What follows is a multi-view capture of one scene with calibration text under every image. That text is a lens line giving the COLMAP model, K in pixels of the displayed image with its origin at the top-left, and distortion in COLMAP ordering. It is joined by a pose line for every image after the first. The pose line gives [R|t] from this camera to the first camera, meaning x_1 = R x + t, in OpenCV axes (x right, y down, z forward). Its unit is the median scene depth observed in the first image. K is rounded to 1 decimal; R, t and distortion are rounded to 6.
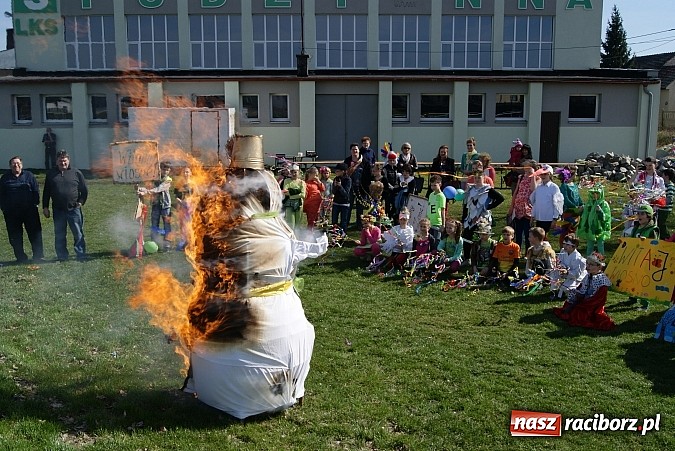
lens RADIAL K [[784.3, 0, 337.5], [0, 784.3, 225.5], [0, 0, 1]] dist [-0.044919, -0.028247]
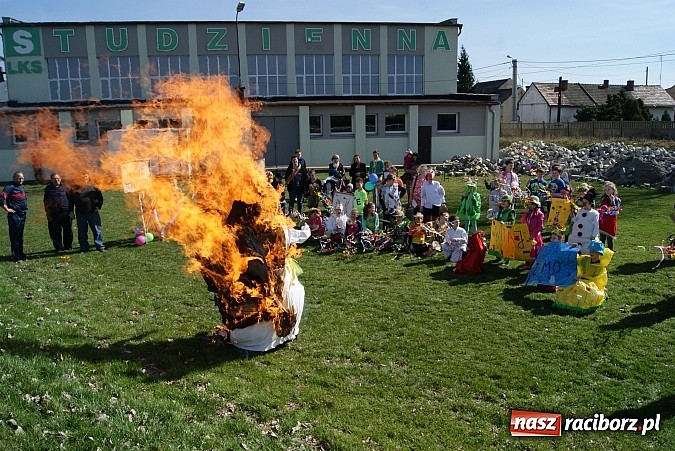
lens RADIAL K [[634.5, 0, 337.5], [0, 634.5, 225.5], [0, 0, 1]] dist [-0.087936, -0.008374]
pose [[0.986740, -0.043883, 0.156265, -0.109350], [0.040329, 0.998852, 0.025848, -0.010935], [-0.157220, -0.019203, 0.987377, -0.141742]]
